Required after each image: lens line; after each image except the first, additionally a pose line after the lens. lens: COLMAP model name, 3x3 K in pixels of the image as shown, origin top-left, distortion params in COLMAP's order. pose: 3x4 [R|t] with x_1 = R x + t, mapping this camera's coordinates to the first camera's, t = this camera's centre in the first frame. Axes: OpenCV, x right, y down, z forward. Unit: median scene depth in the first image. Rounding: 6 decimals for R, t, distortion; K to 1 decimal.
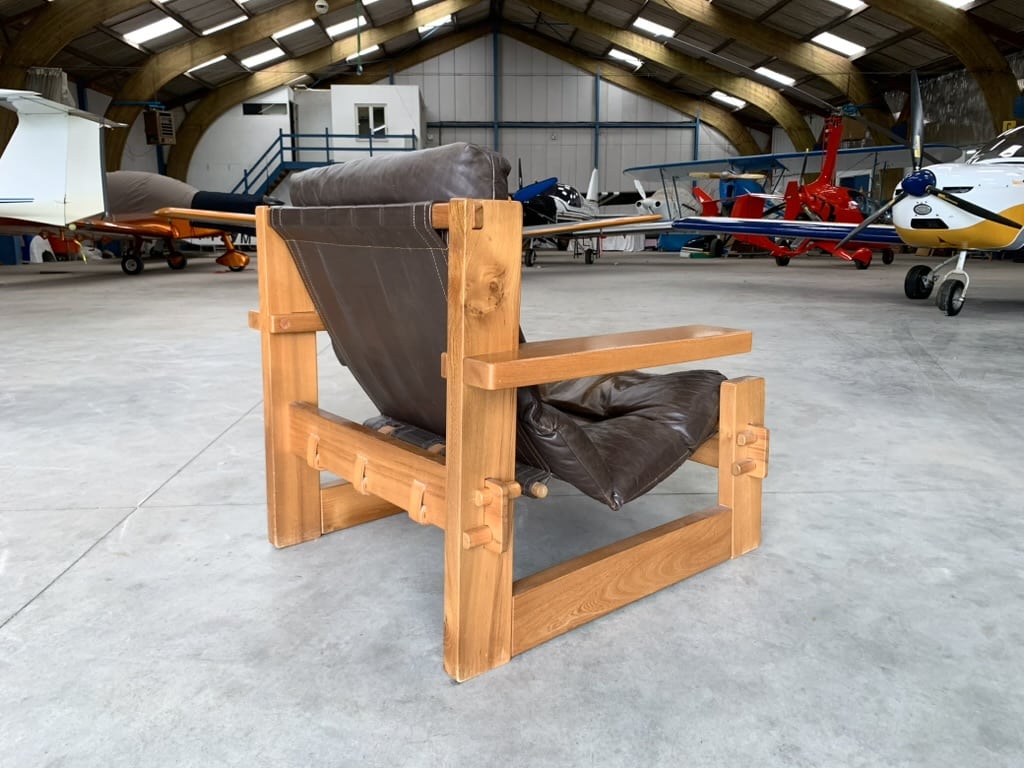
lens RADIAL K [[745.6, 0, 512.0], [0, 745.6, 384.0], [0, 0, 1]] dist [0.000594, 0.003597]
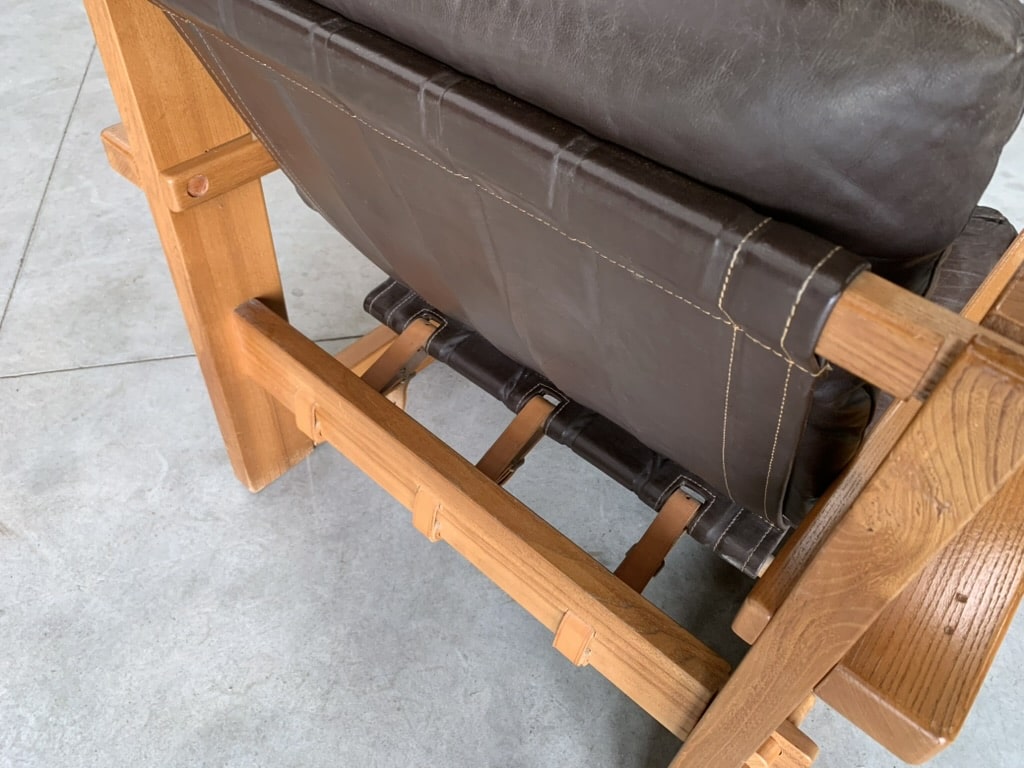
lens RADIAL K [[745.6, 0, 512.0], [0, 745.6, 384.0], [0, 0, 1]] dist [0.000594, 0.003597]
pose [[0.987218, -0.078851, 0.138506, -0.182132], [-0.013903, 0.823119, 0.567699, -0.240448], [-0.158770, -0.562368, 0.811501, 0.511328]]
